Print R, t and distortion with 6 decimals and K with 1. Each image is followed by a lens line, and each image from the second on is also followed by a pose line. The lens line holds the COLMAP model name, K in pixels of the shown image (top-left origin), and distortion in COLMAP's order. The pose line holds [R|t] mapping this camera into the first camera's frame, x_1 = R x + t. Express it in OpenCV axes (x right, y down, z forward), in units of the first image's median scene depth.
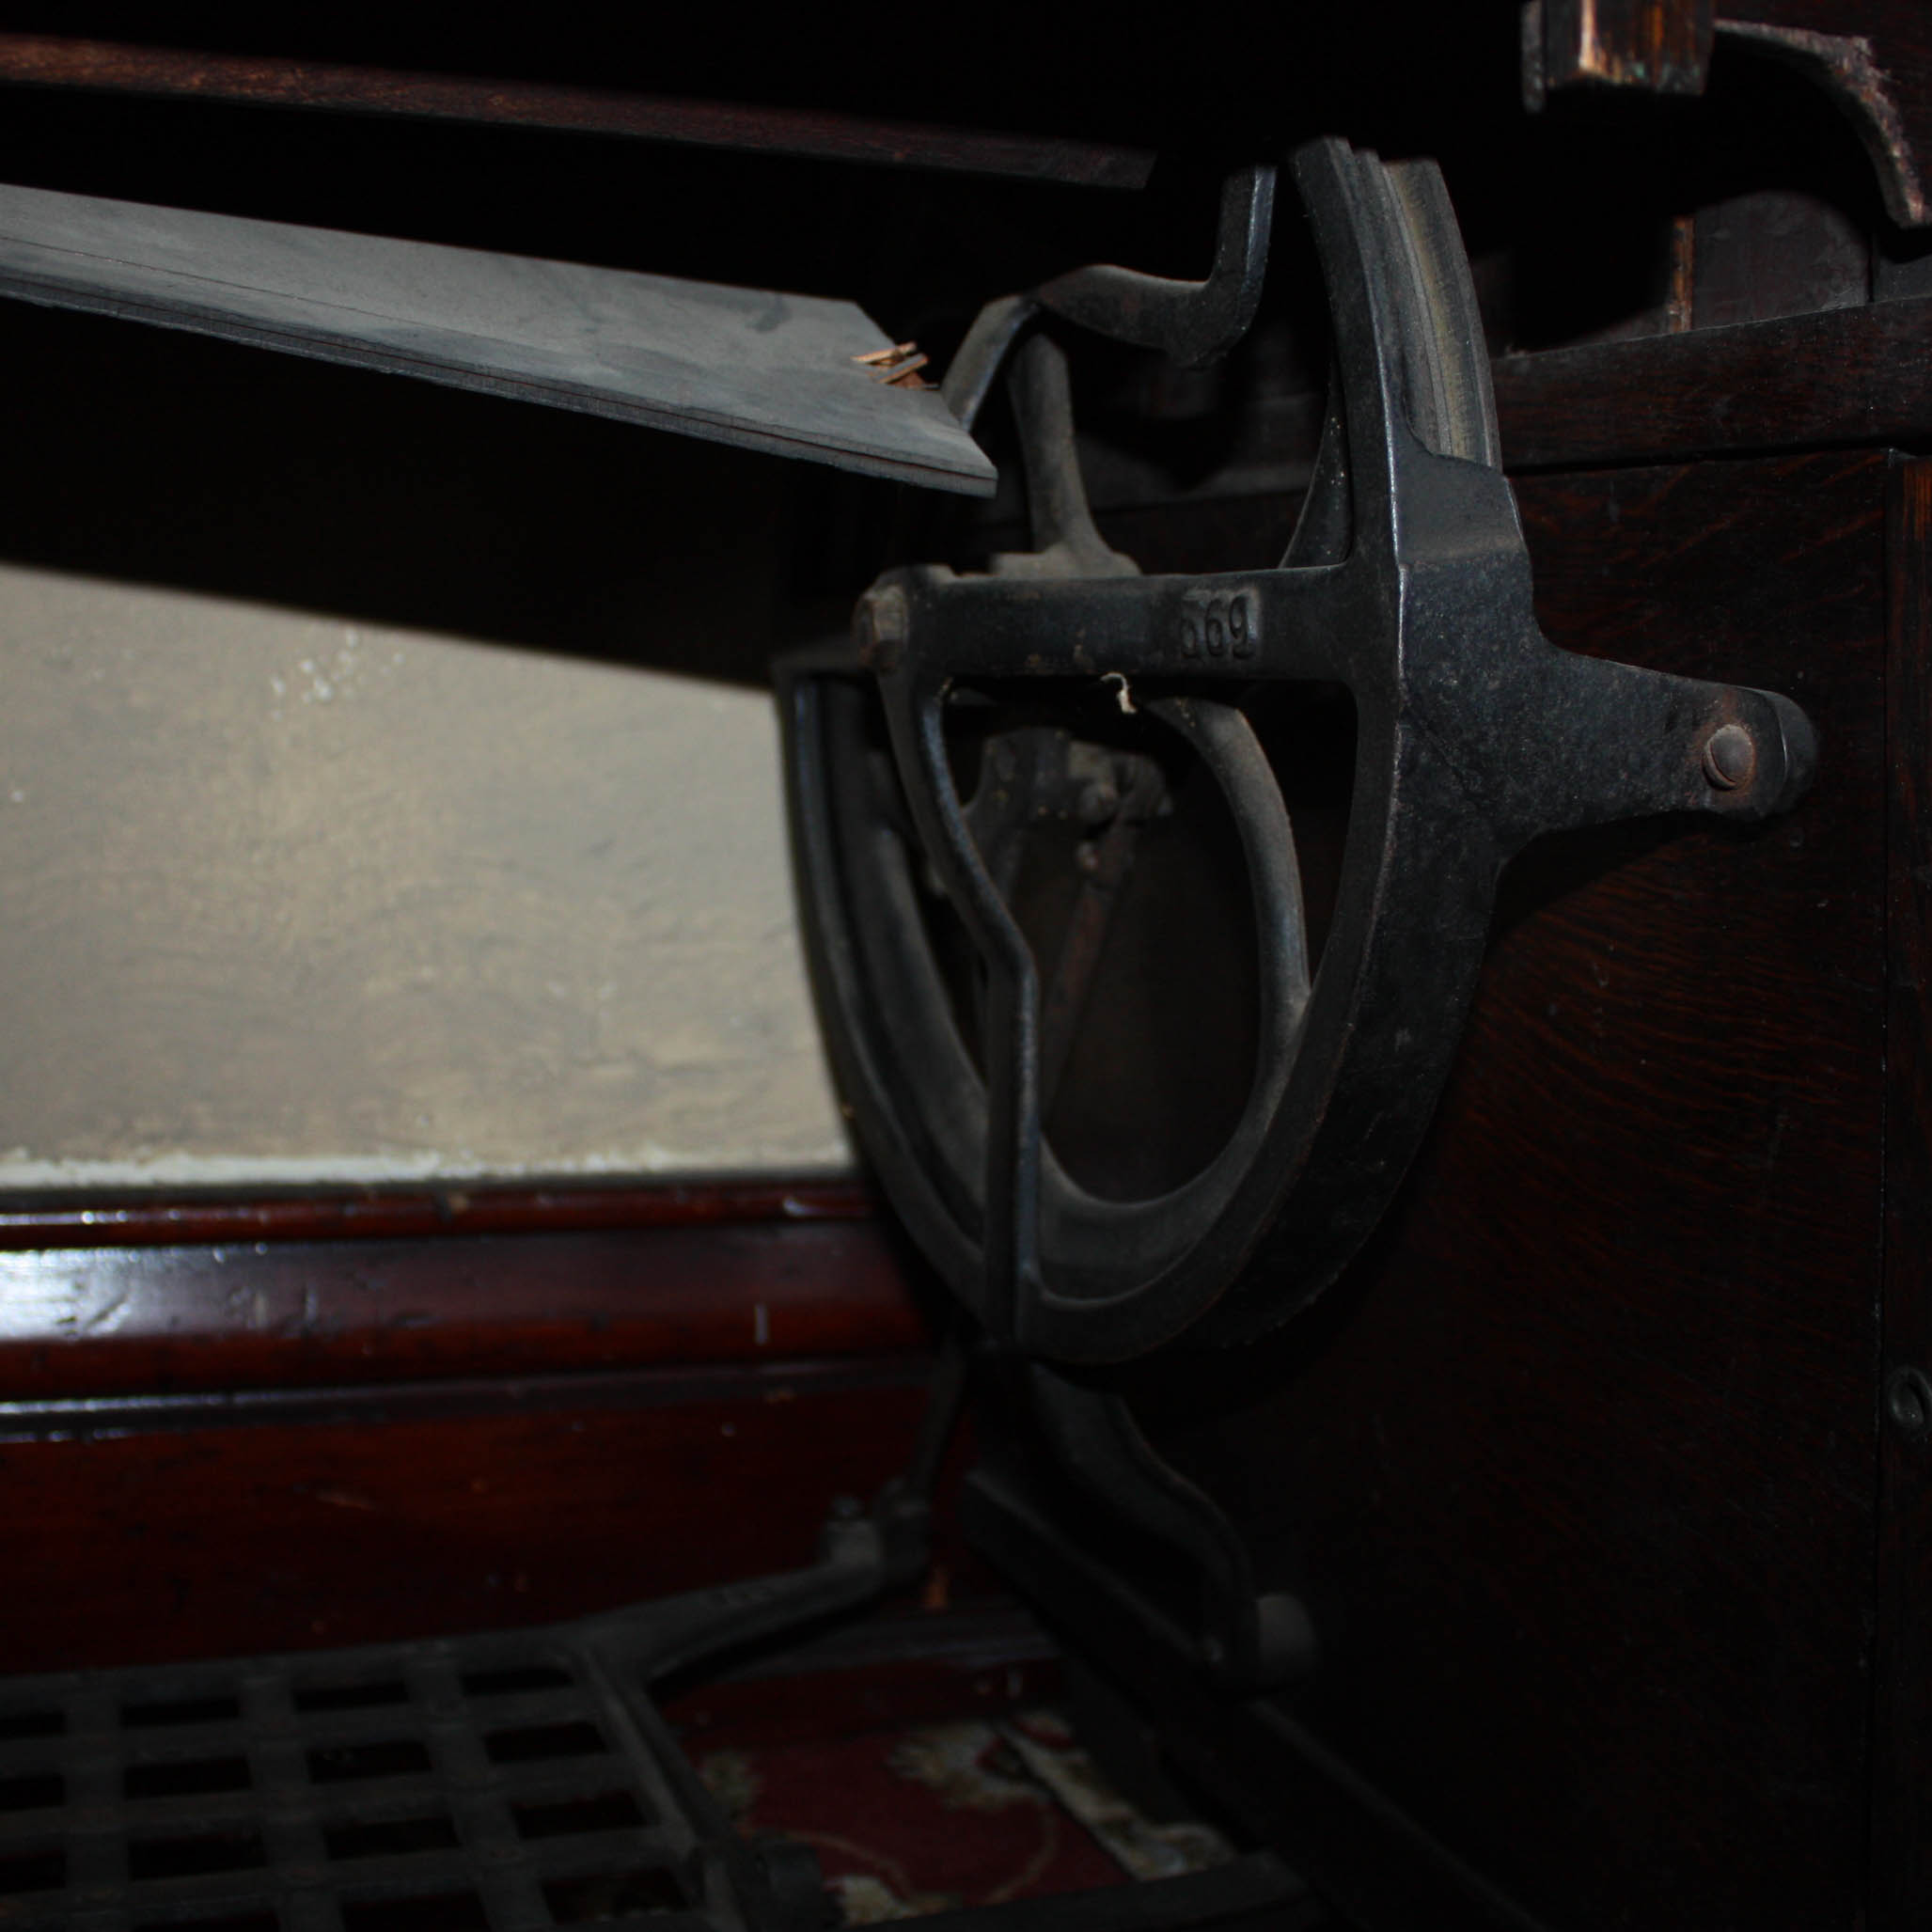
lens RADIAL K [[2382.6, 0, 966.0], [0, 2382.6, 966.0], [0, 0, 1]] dist [-0.167301, 0.139222]
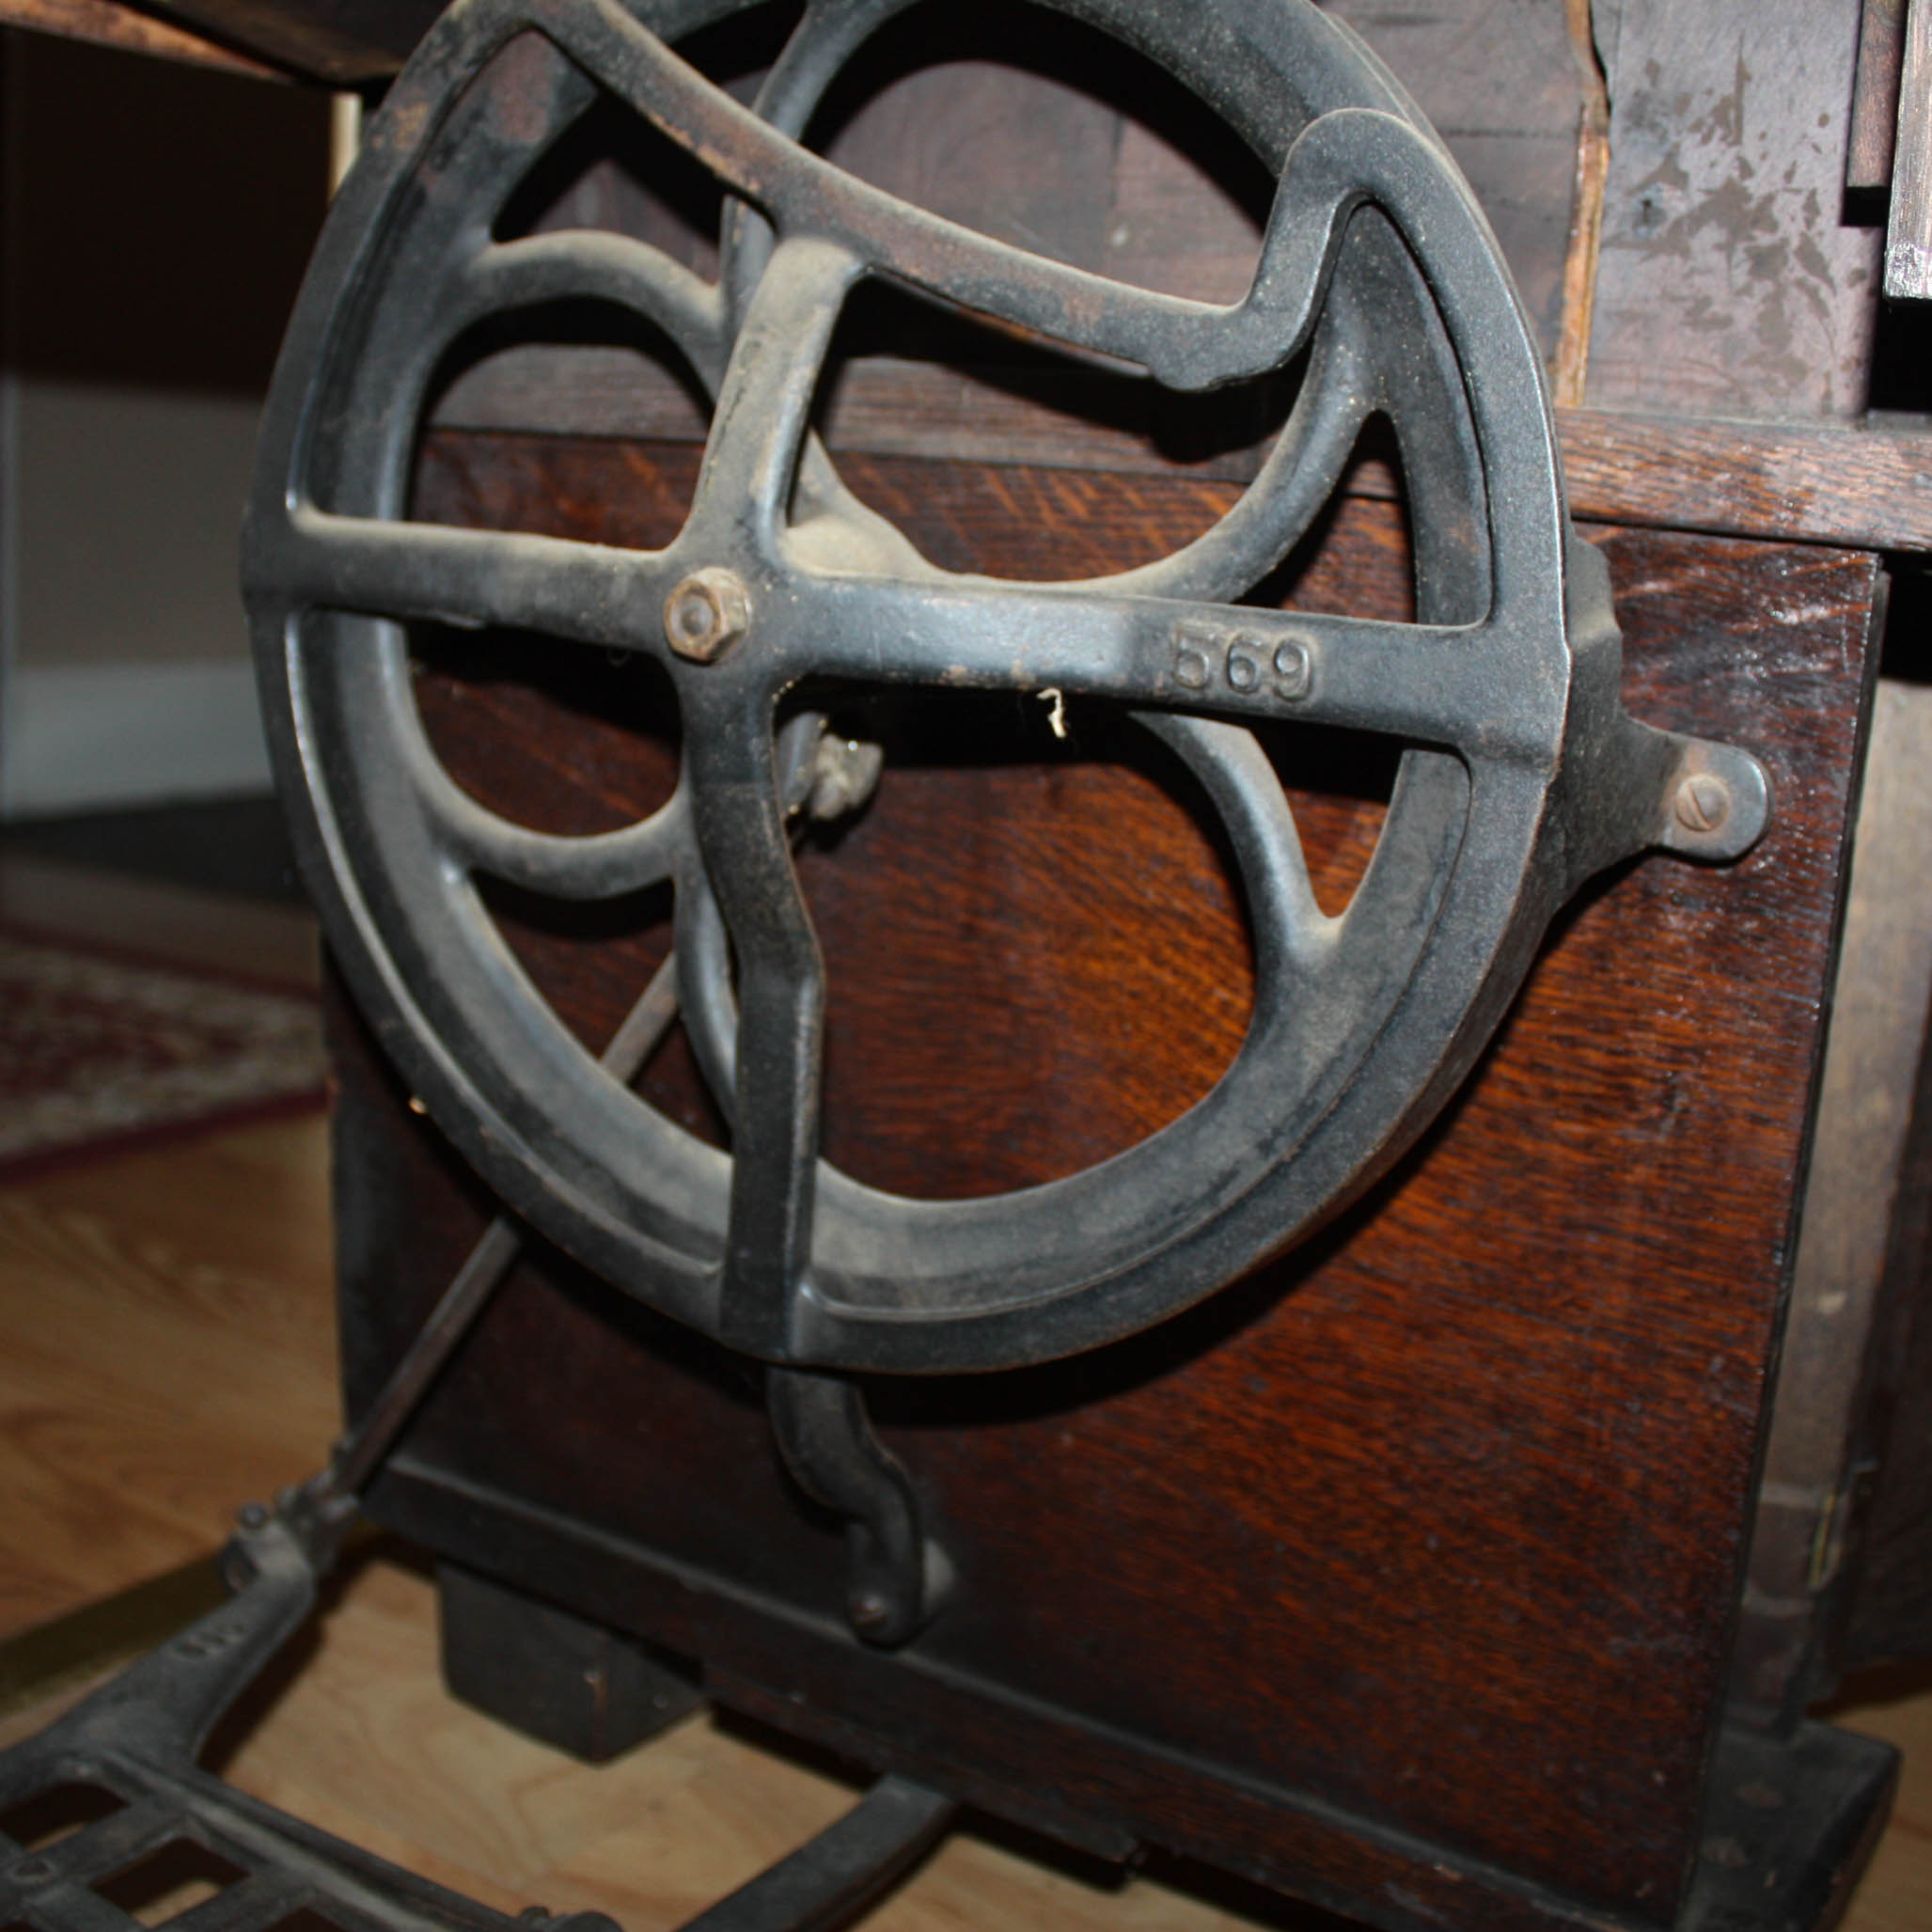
lens RADIAL K [[2382.6, 0, 966.0], [0, 2382.6, 966.0], [0, 0, 1]] dist [-0.167301, 0.139222]
pose [[0.814986, -0.077007, 0.574342, -0.533665], [0.015014, 0.993604, 0.111916, -0.121186], [-0.579287, -0.082587, 0.810929, 0.227472]]
